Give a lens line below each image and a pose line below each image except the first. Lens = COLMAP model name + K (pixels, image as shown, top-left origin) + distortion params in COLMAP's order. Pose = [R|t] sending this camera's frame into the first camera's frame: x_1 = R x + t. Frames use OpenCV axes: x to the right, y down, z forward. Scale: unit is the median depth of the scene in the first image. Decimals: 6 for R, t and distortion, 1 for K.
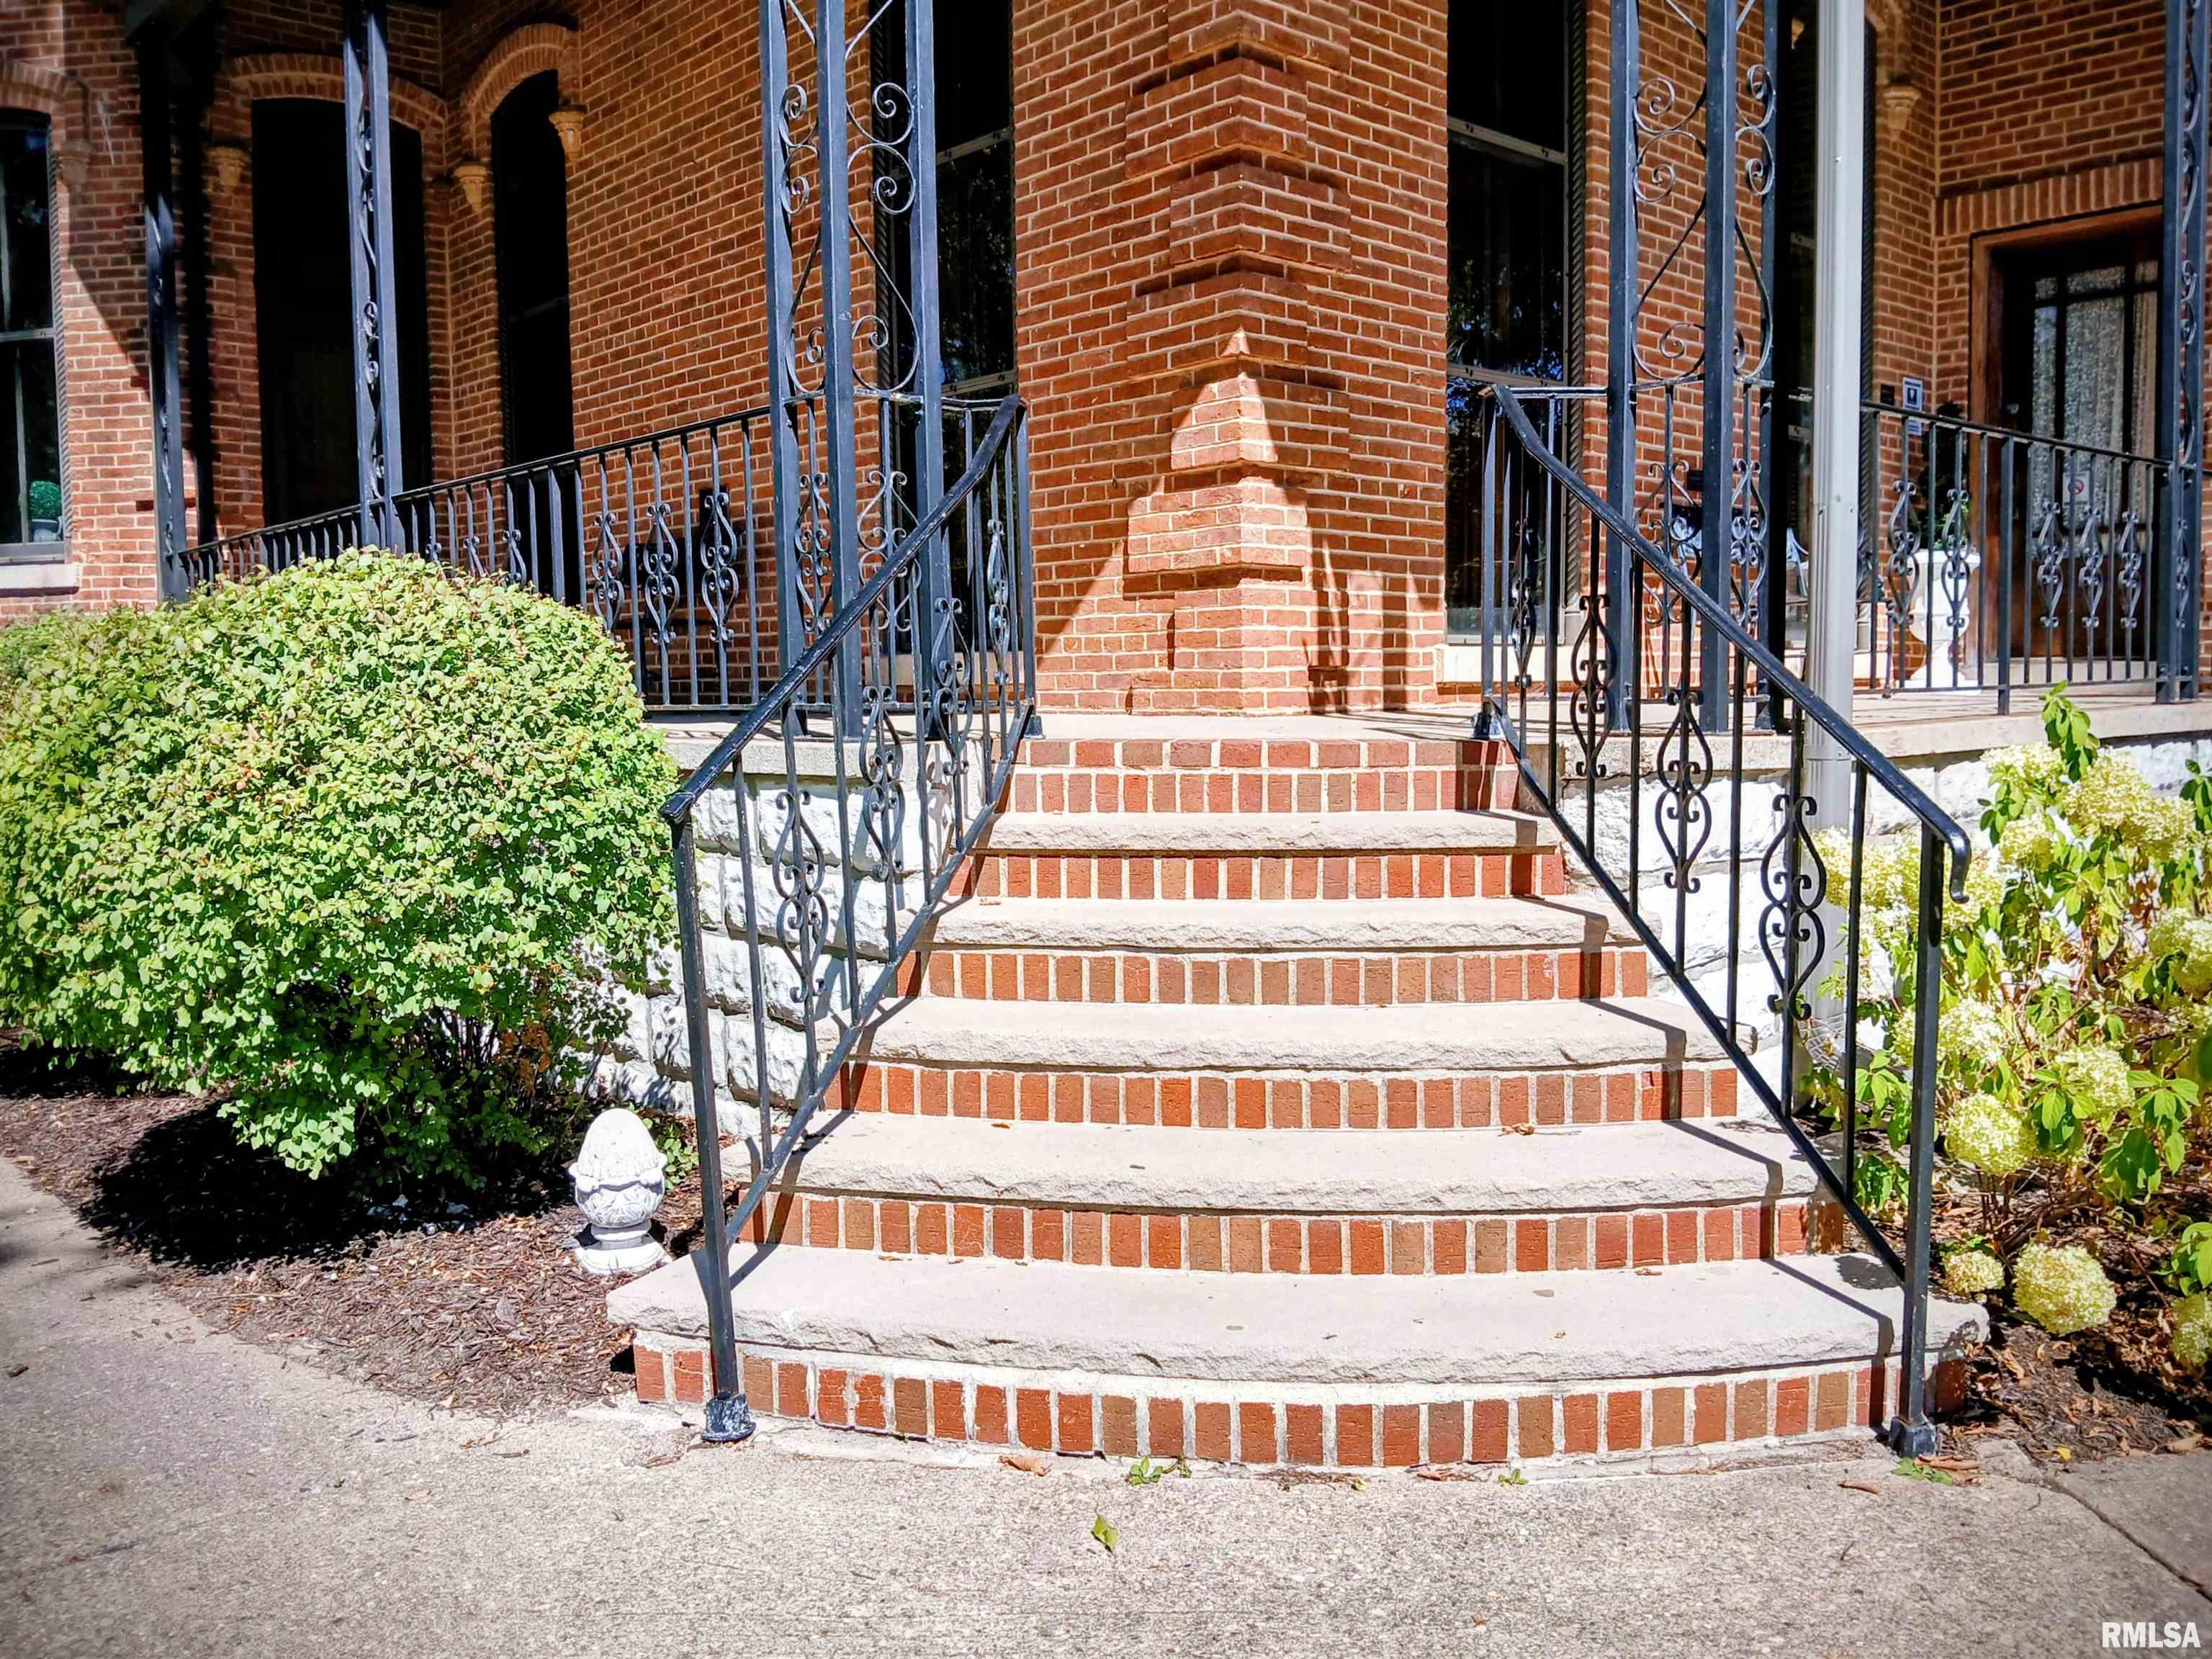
lens RADIAL K [[1720.5, 0, 1106.0], [0, 1720.5, 829.5], [0, 0, 1]] dist [0.060759, -0.053836]
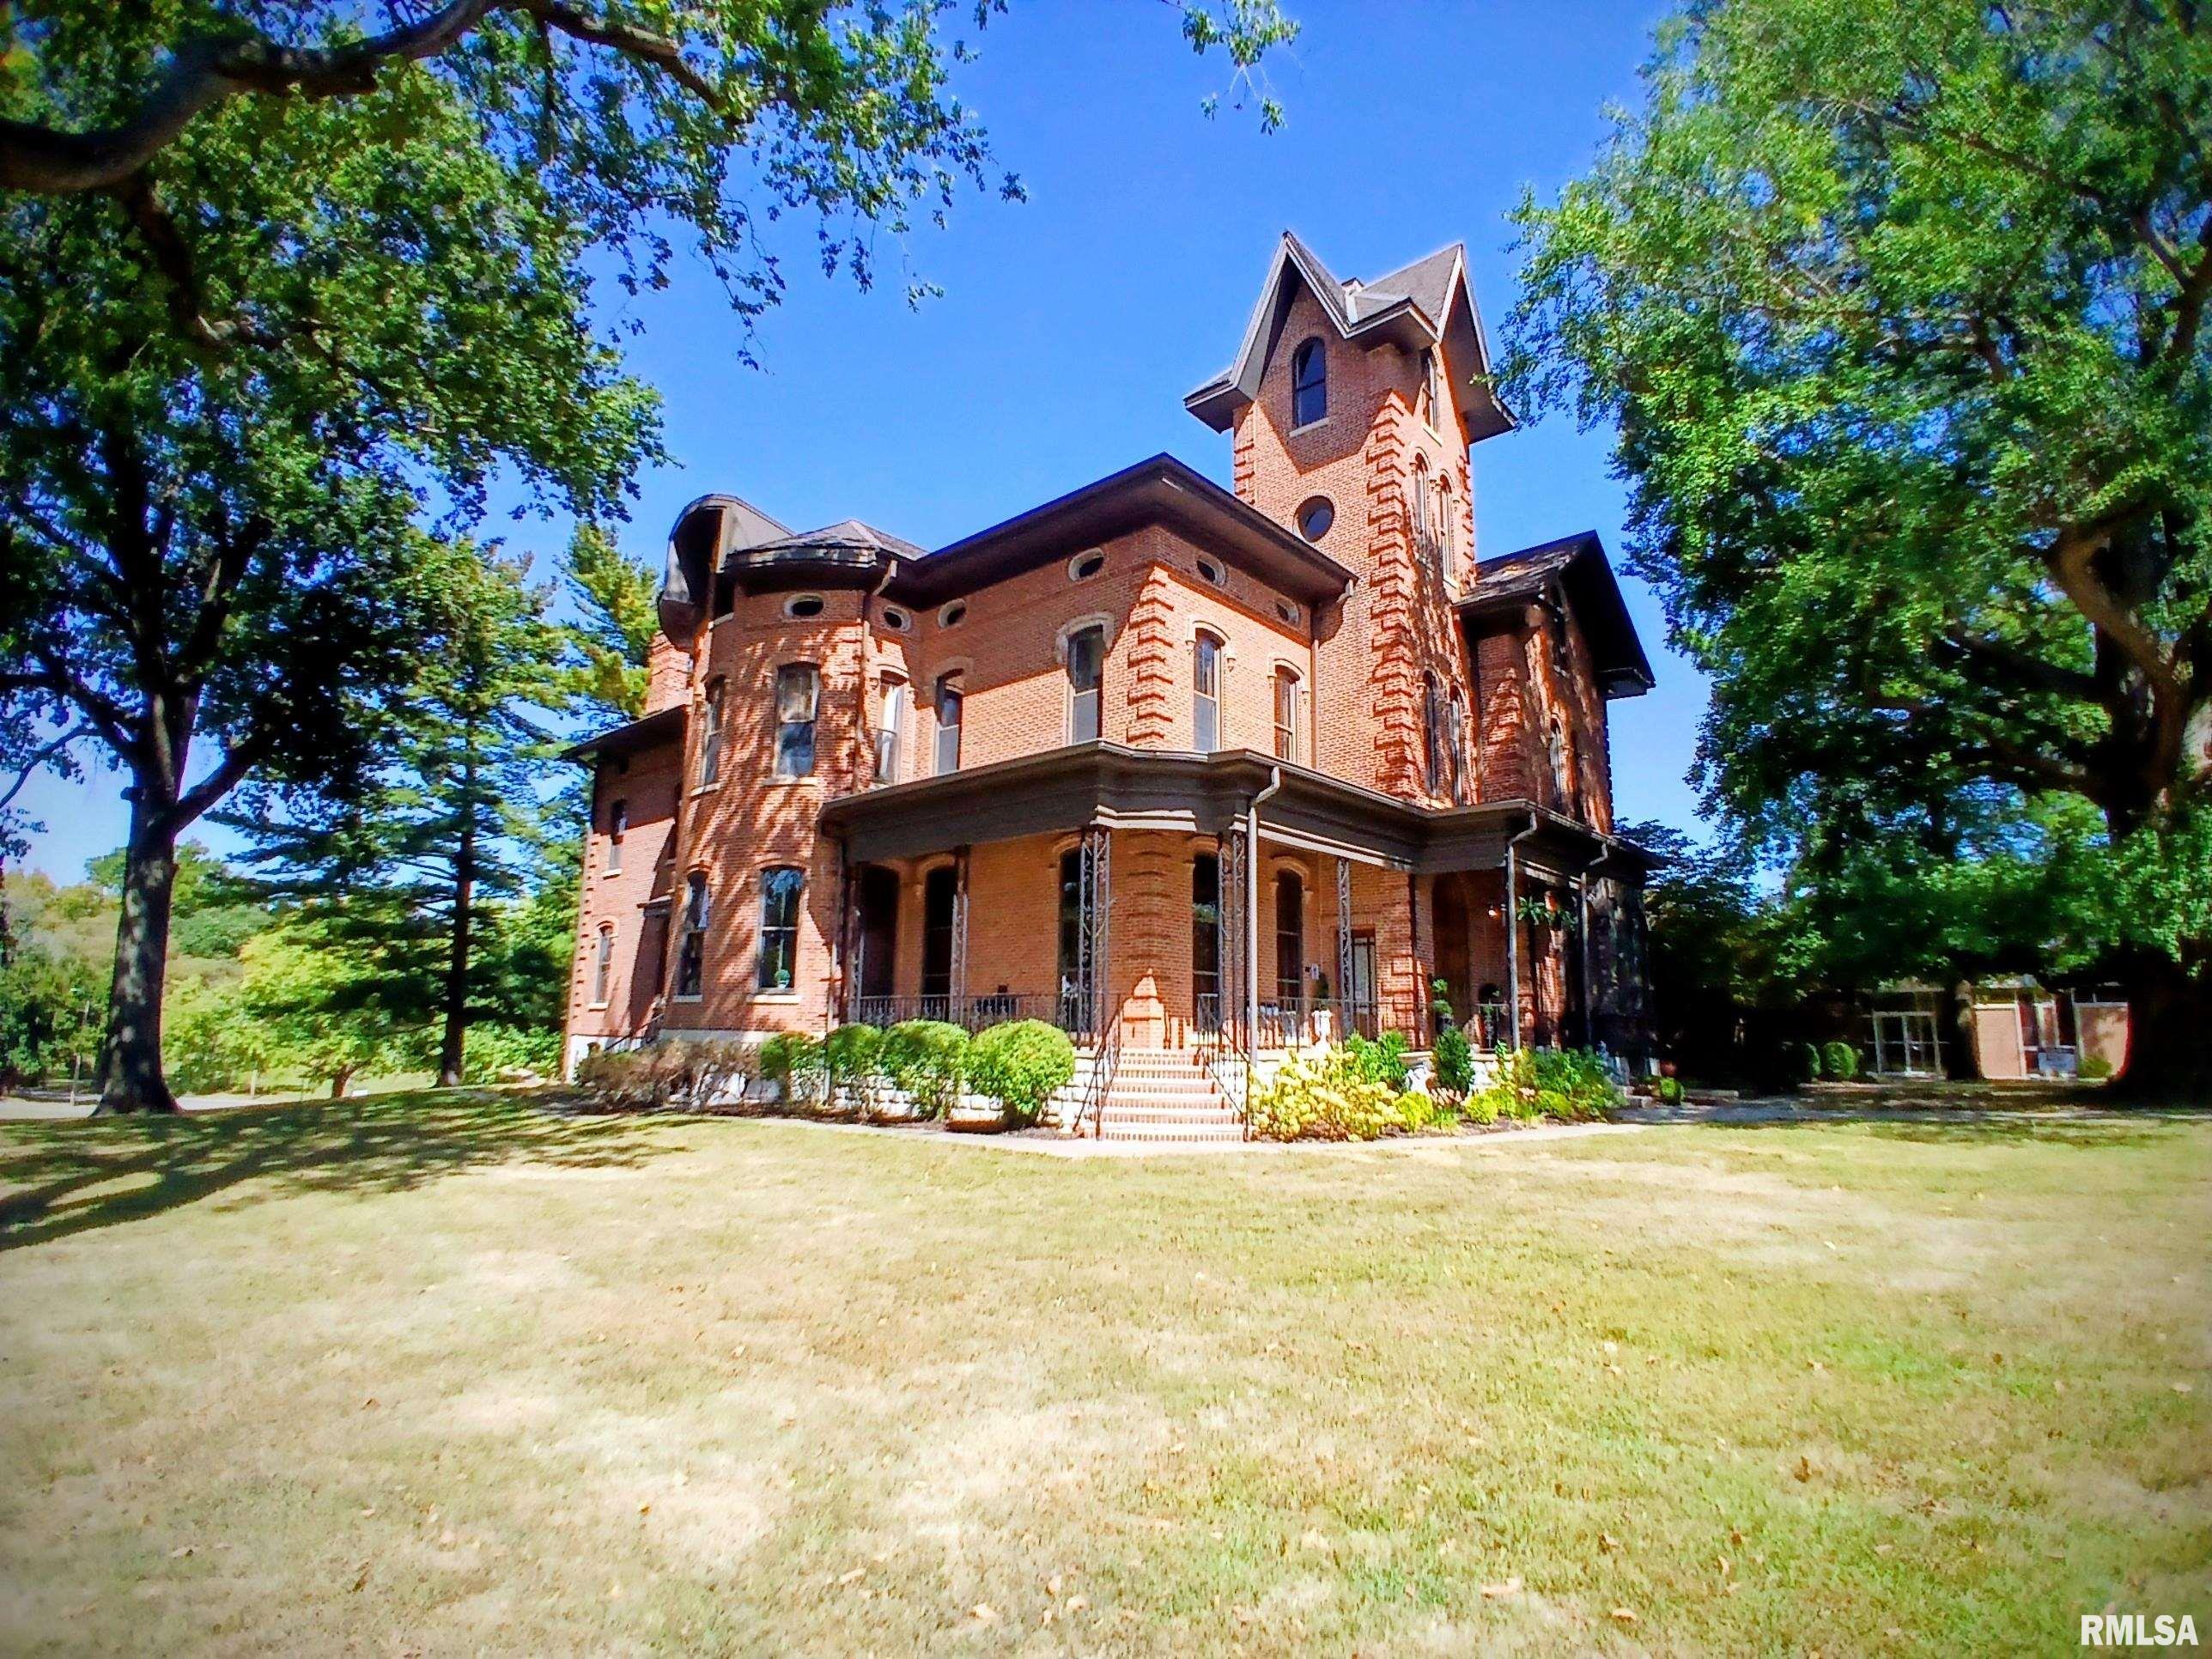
lens RADIAL K [[1101.3, 0, 1106.0], [0, 1101.3, 823.7], [0, 0, 1]] dist [0.005436, -0.000165]
pose [[0.993220, 0.053315, 0.103307, -0.376213], [-0.023324, 0.961956, -0.272208, 0.159337], [-0.113890, 0.267953, 0.956677, -1.991035]]
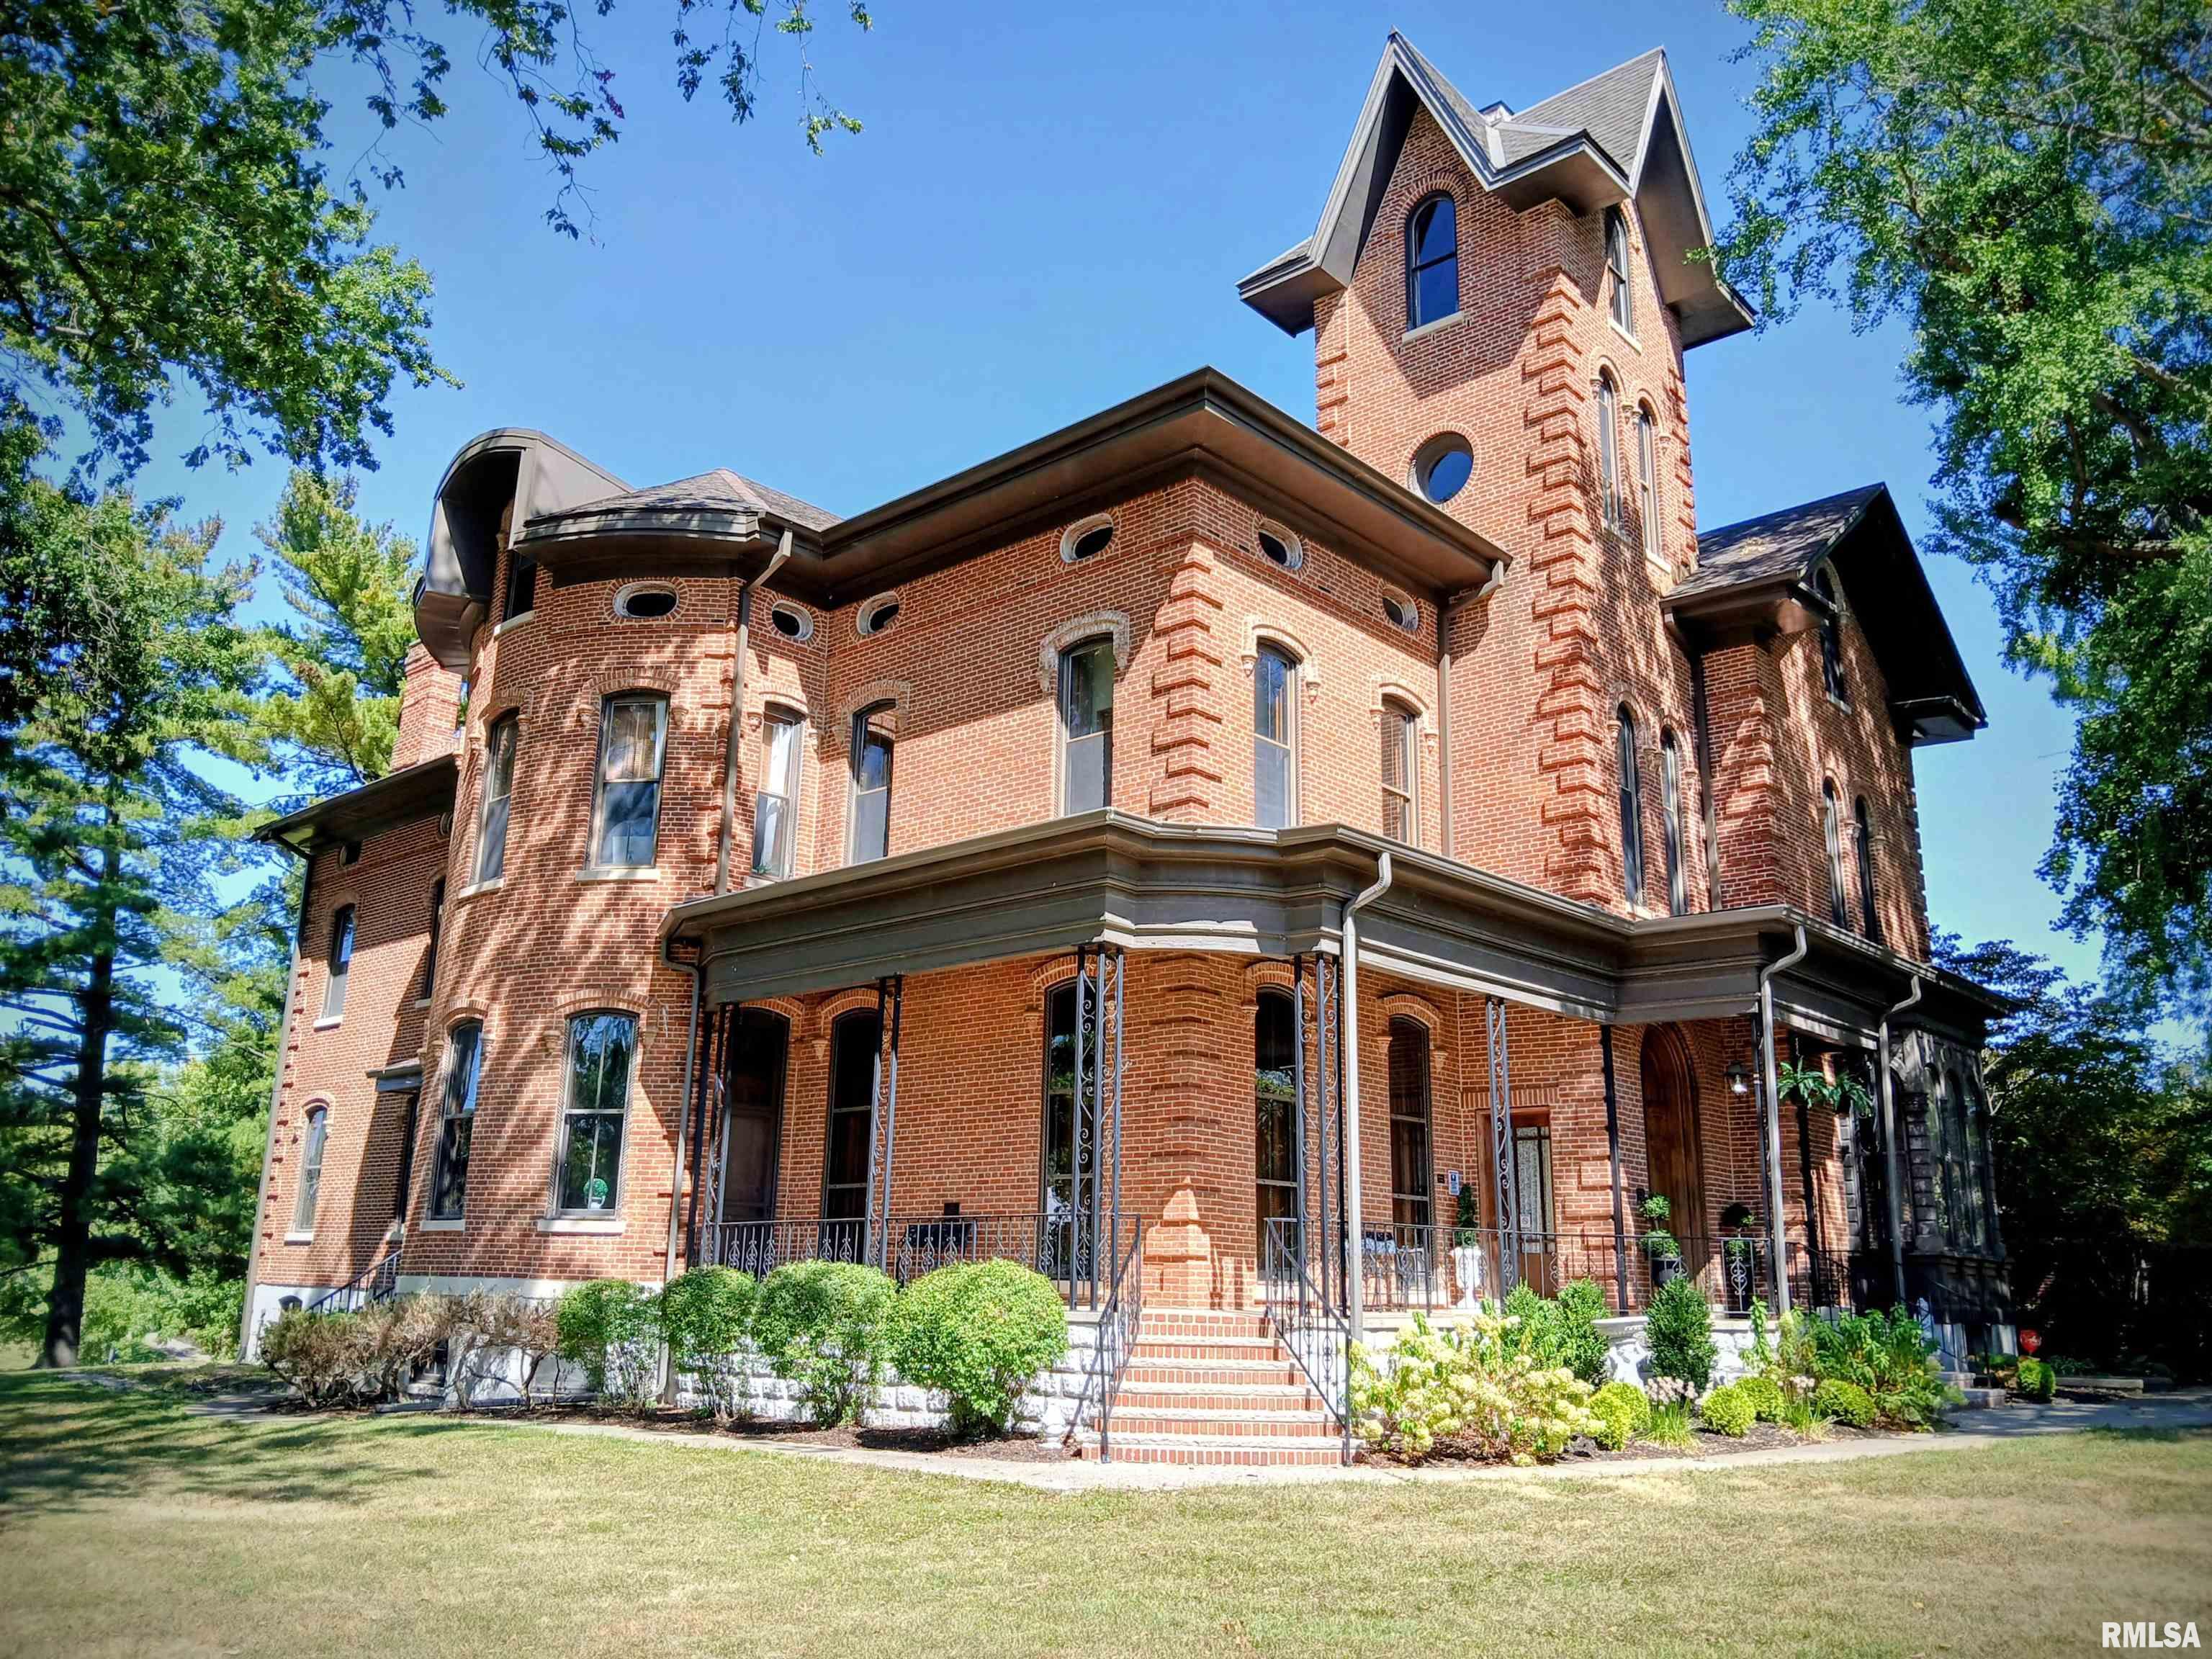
lens RADIAL K [[1720.5, 0, 1106.0], [0, 1720.5, 829.5], [0, 0, 1]] dist [0.060759, -0.053836]
pose [[0.993790, 0.060313, 0.093504, -0.373617], [-0.025815, 0.942395, -0.333505, 0.145100], [-0.108233, 0.329020, 0.938100, -1.955276]]
